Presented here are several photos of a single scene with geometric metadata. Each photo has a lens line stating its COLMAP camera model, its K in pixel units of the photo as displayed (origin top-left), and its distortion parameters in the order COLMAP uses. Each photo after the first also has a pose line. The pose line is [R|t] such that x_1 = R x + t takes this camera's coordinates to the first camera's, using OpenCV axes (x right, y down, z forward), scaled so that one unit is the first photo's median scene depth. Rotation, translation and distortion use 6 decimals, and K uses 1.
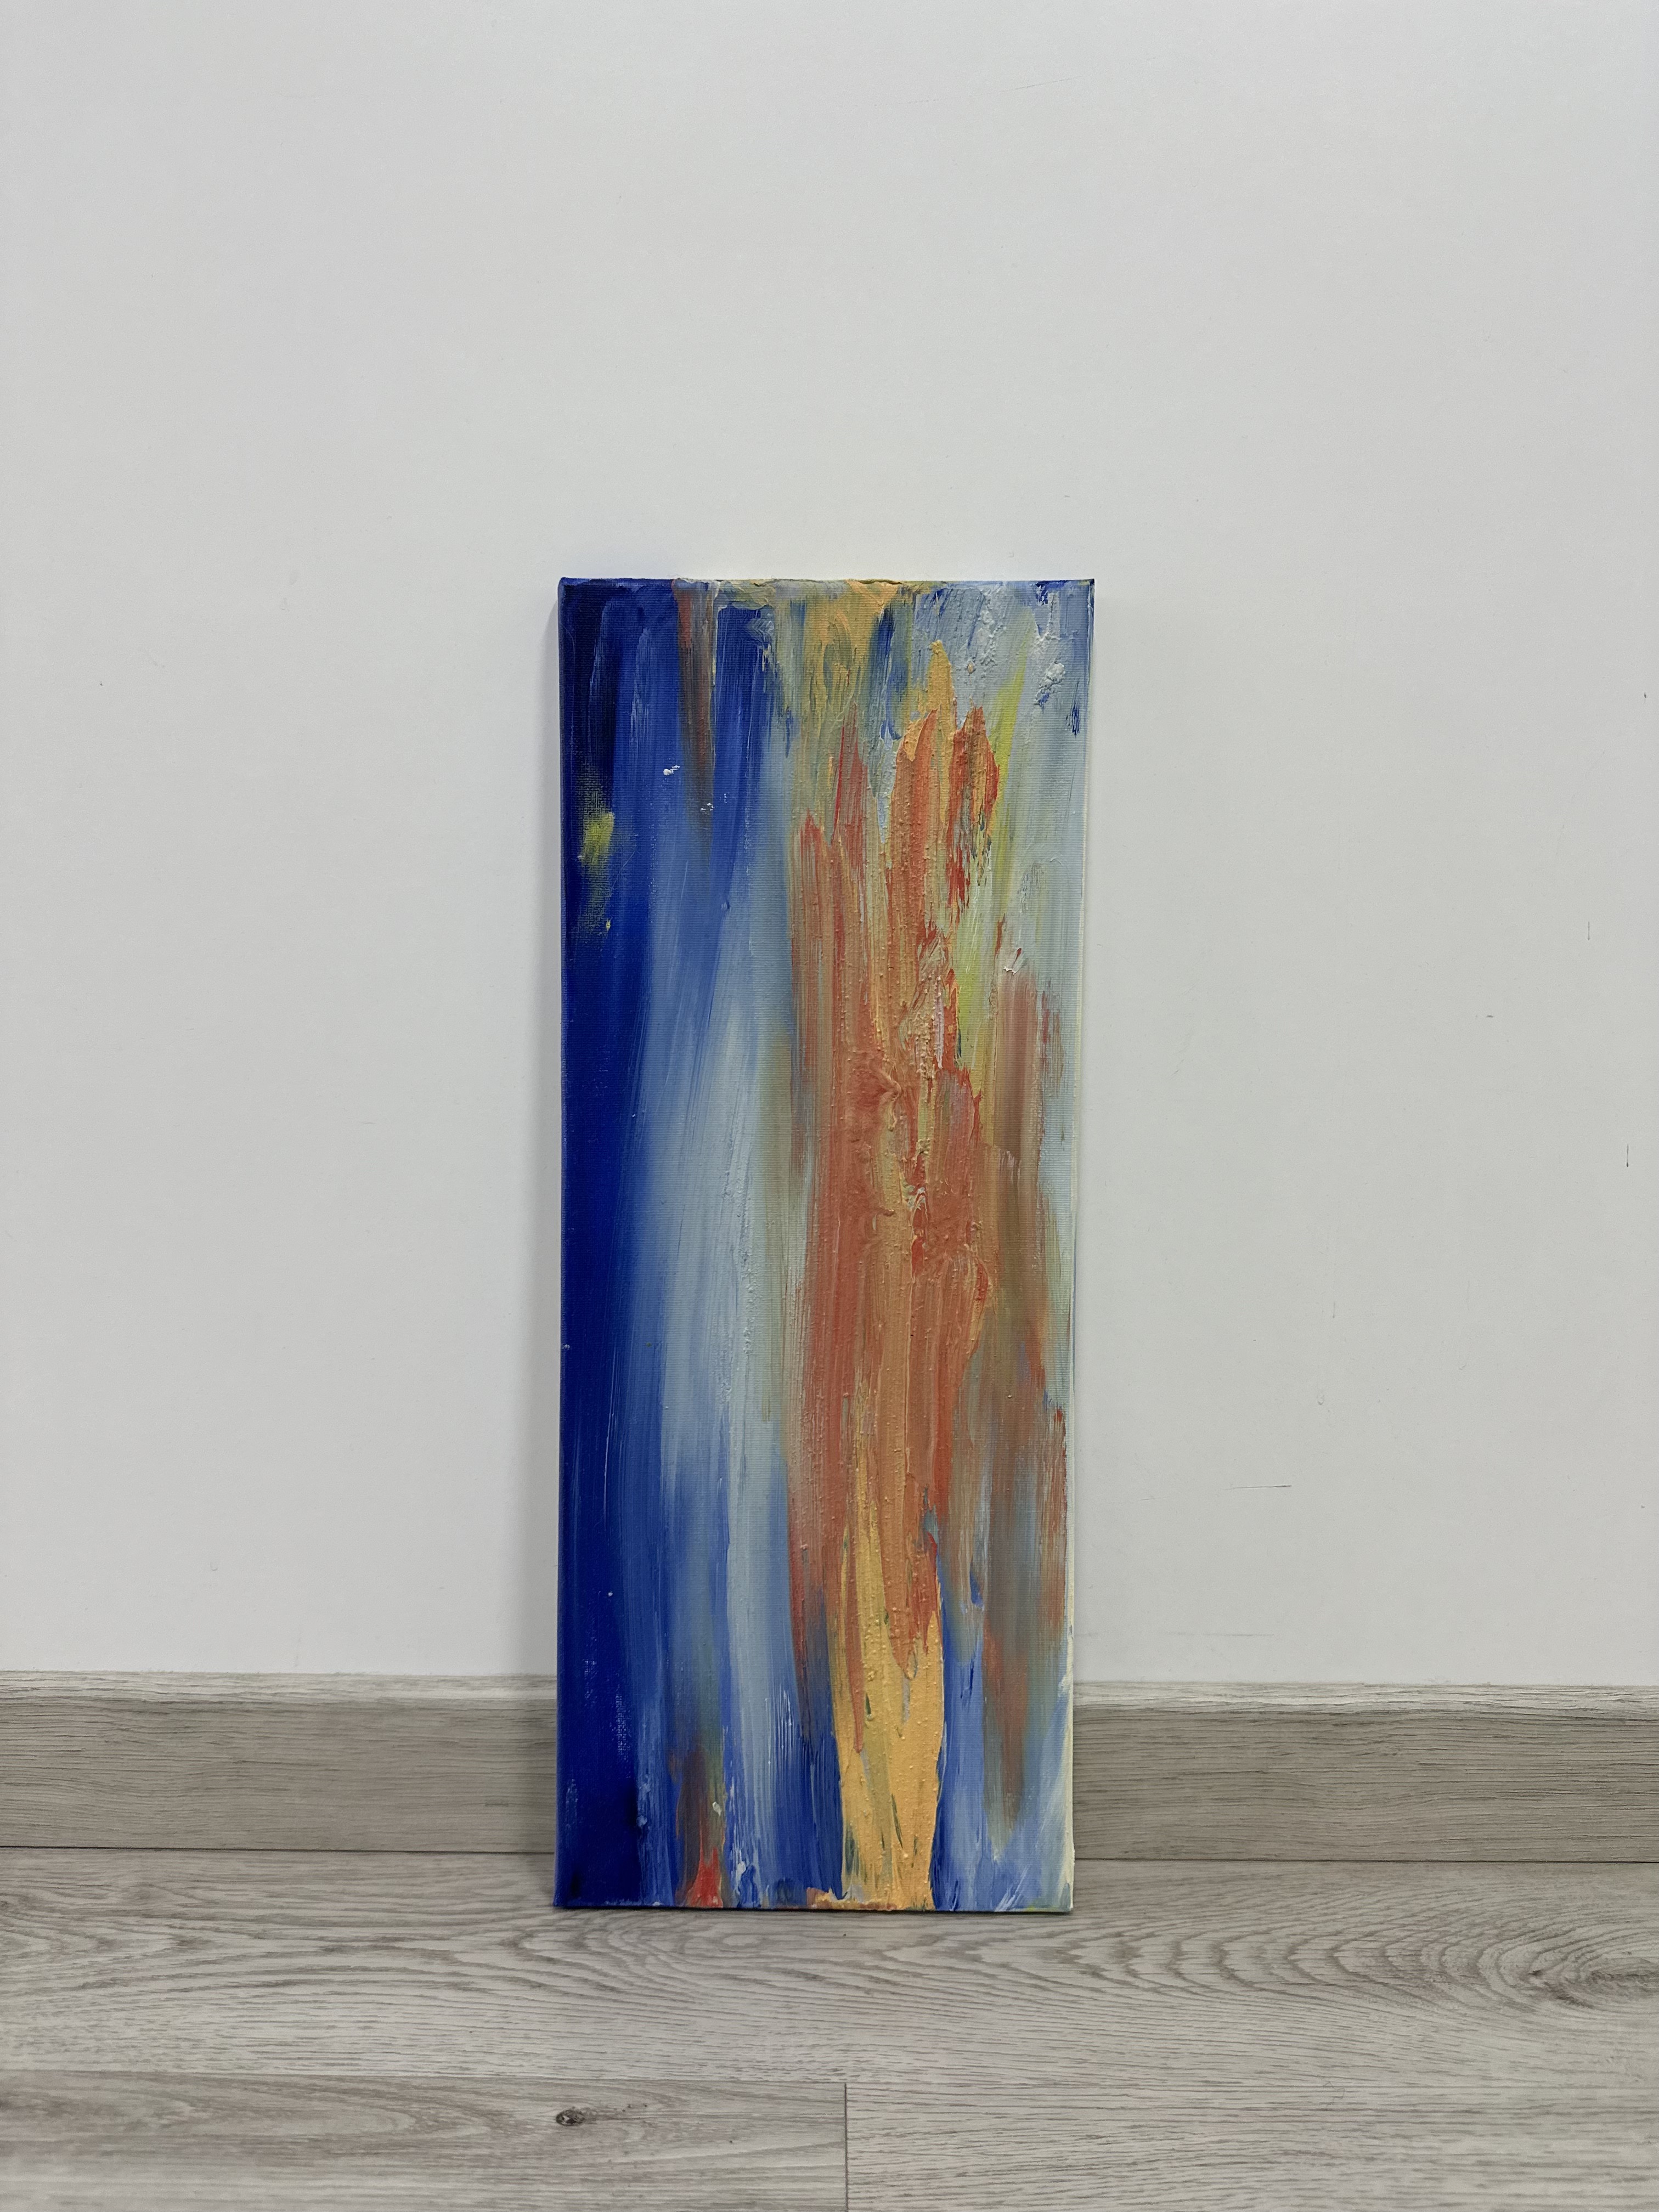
lens RADIAL K [[1512.8, 0, 861.3], [0, 1512.8, 1139.7], [0, 0, 1]] dist [-0.021635, -0.003016]
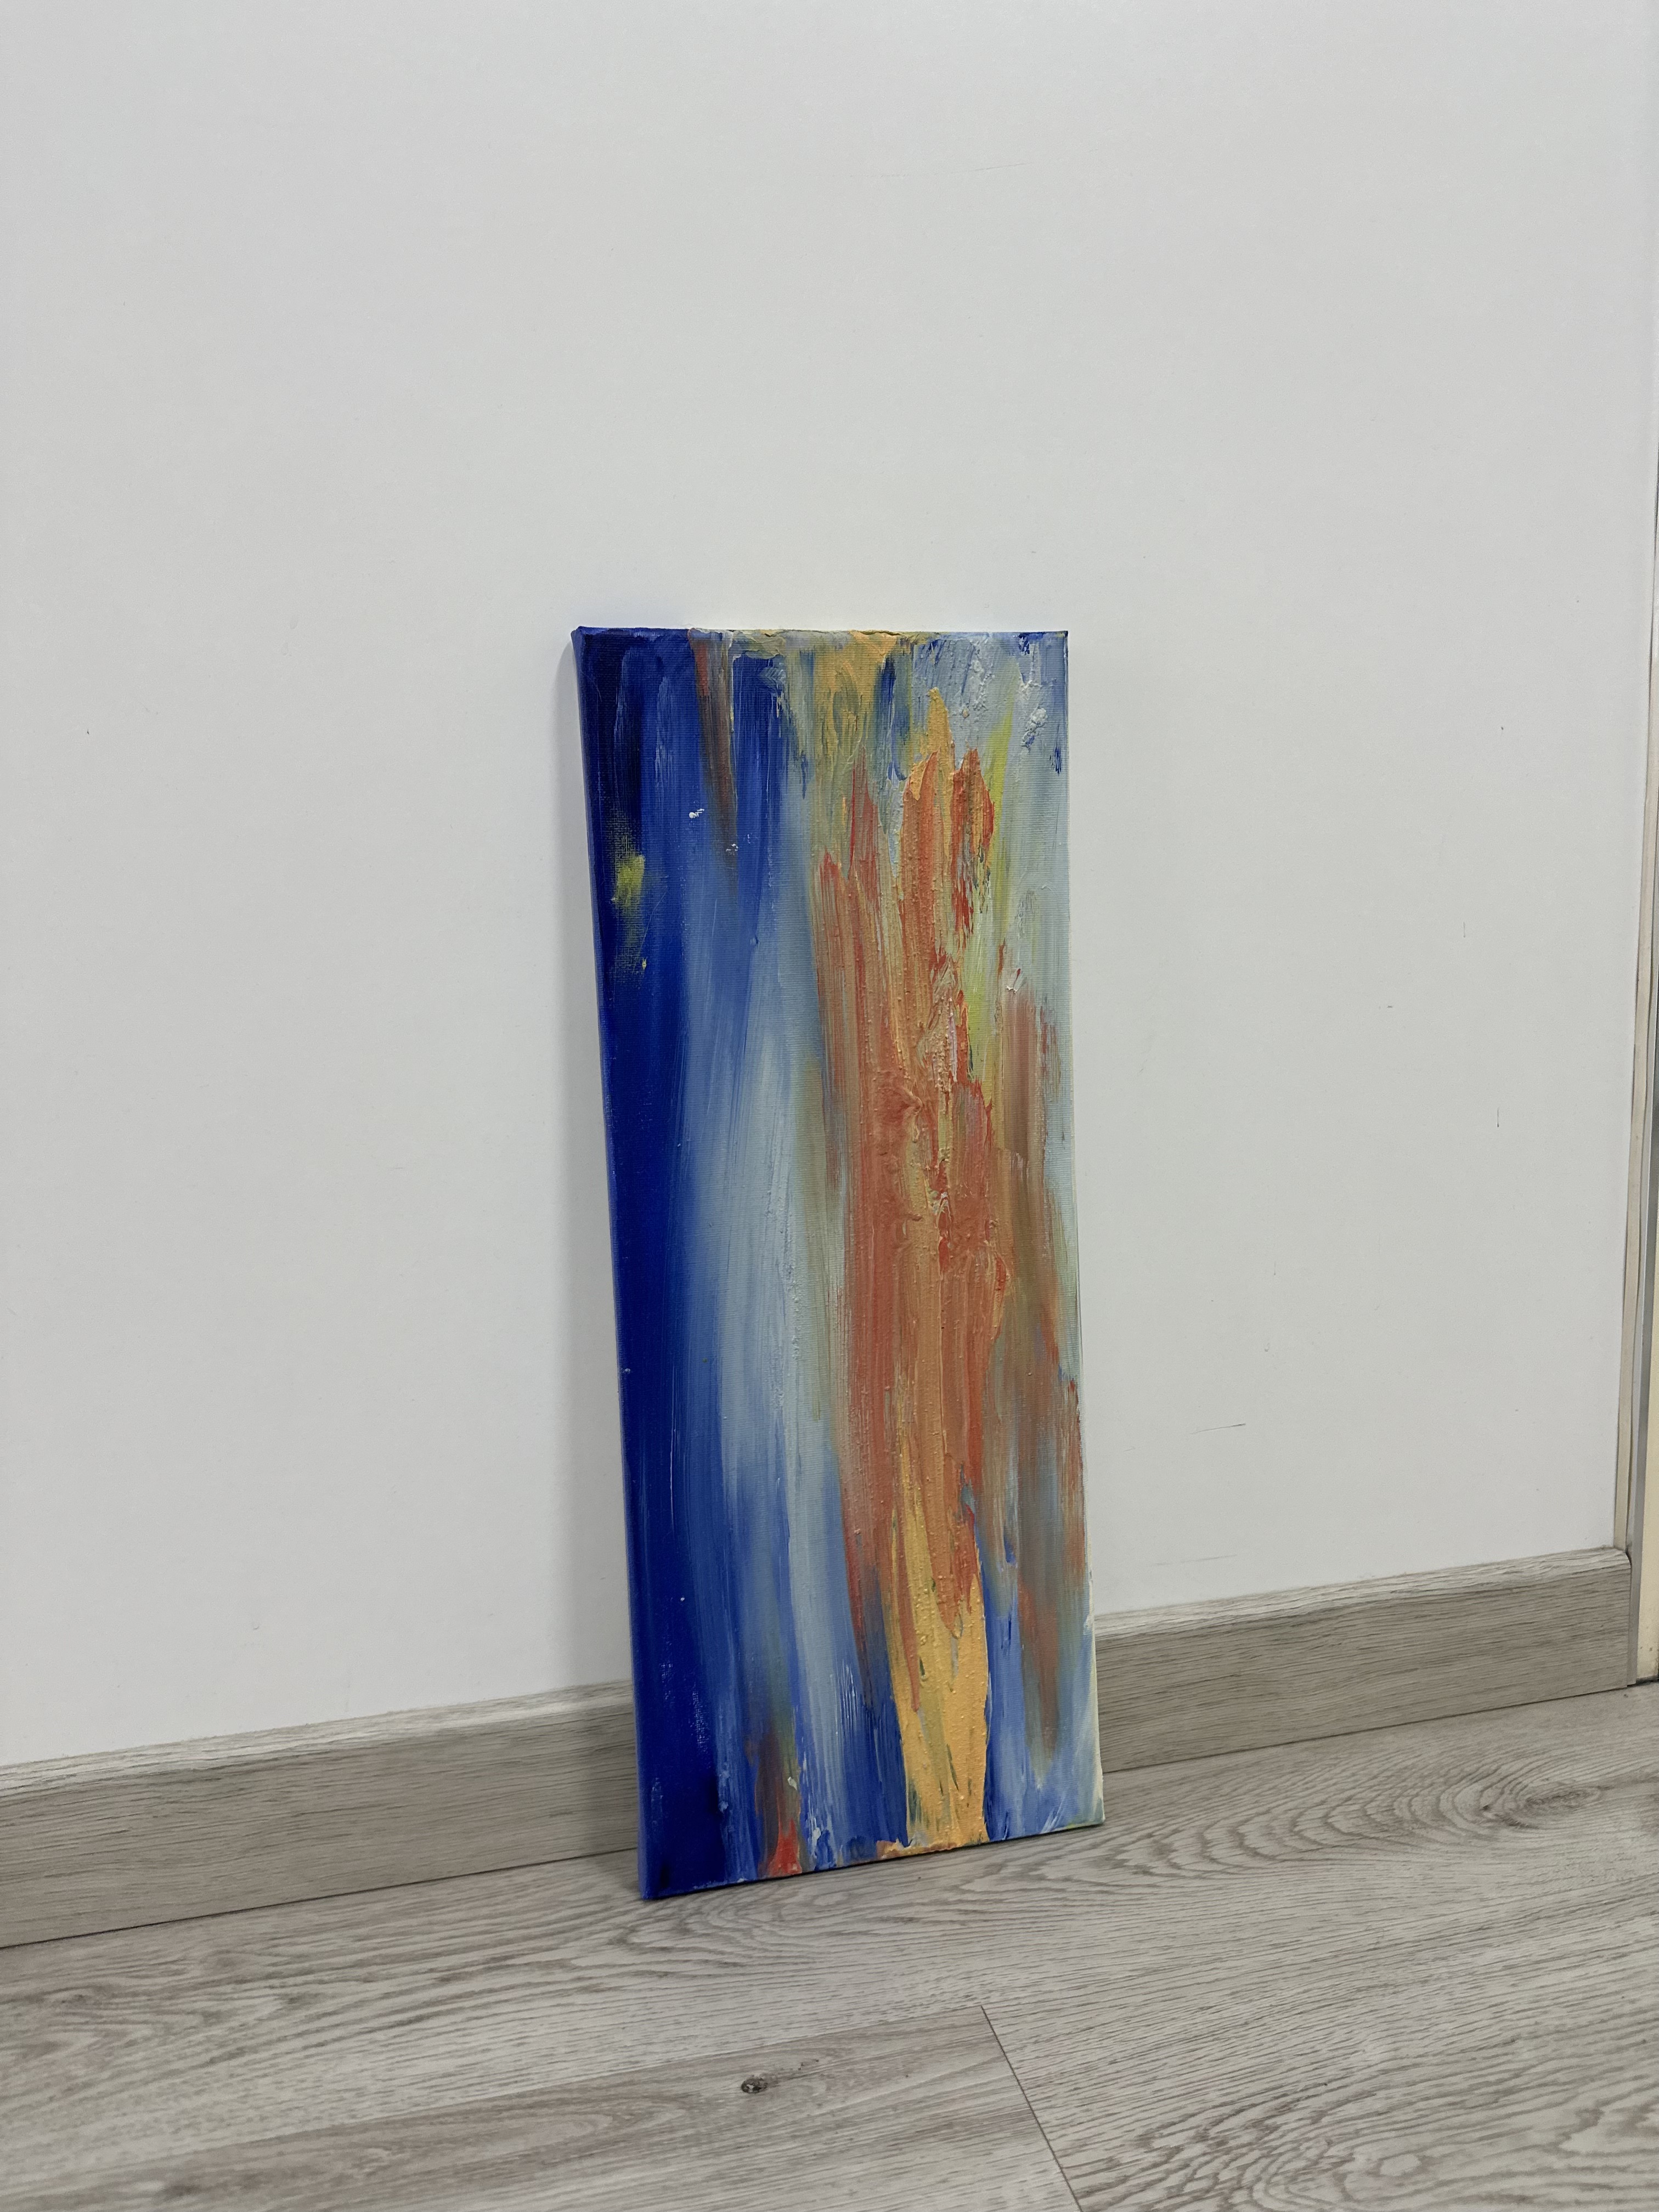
lens RADIAL K [[1512.8, 0, 835.4], [0, 1512.8, 1121.6], [0, 0, 1]] dist [-0.021635, -0.003016]
pose [[0.973874, -0.066044, 0.217271, -0.274420], [0.060177, 0.997625, 0.033513, -0.061423], [-0.218969, -0.019563, 0.975536, -0.045482]]
